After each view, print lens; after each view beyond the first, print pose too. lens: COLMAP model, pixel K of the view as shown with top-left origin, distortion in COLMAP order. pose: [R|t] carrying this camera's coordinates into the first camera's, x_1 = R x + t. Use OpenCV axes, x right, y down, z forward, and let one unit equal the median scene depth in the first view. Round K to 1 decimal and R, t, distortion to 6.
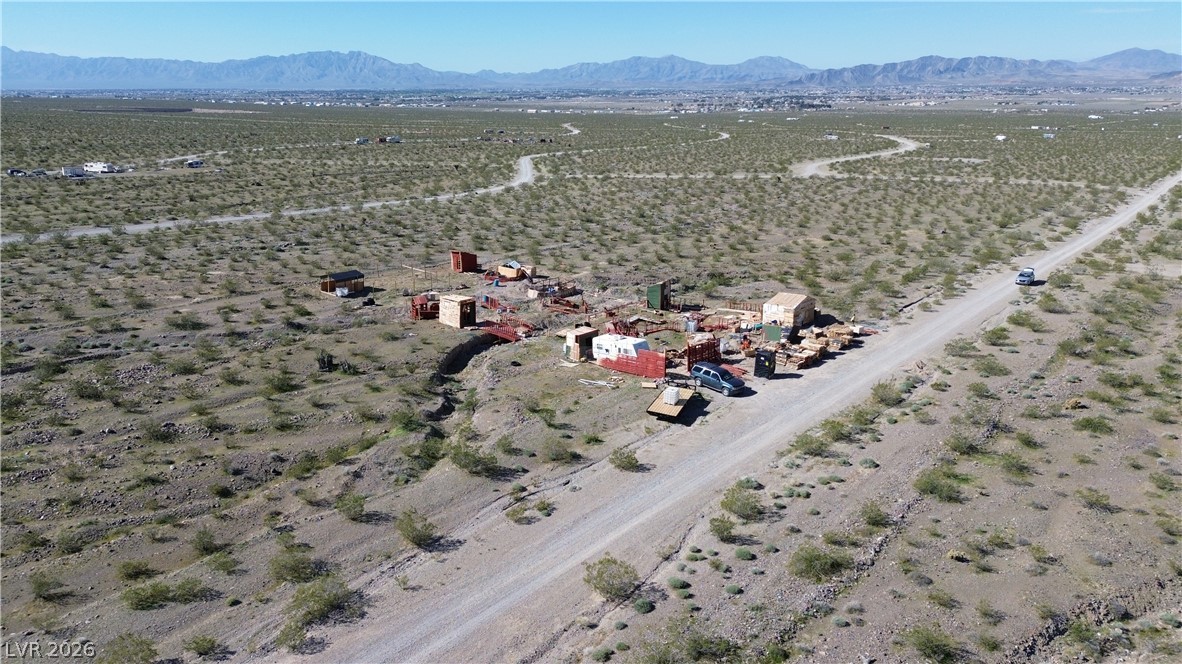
lens RADIAL K [[859.6, 0, 591.0], [0, 859.6, 332.0], [0, 0, 1]] dist [0.042907, -0.074191]
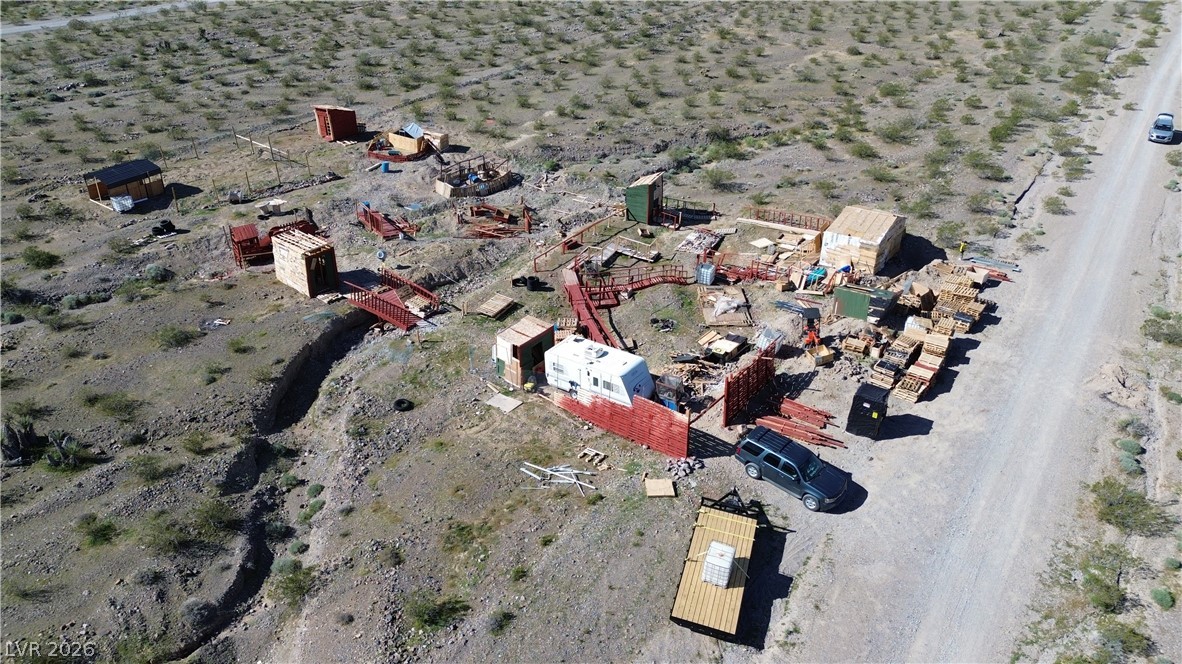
lens RADIAL K [[859.6, 0, 591.0], [0, 859.6, 332.0], [0, 0, 1]] dist [0.042907, -0.074191]
pose [[0.997623, -0.033818, 0.060036, -0.000738], [0.016828, 0.964470, 0.263657, -0.111262], [-0.066819, -0.262020, 0.962746, 0.364184]]
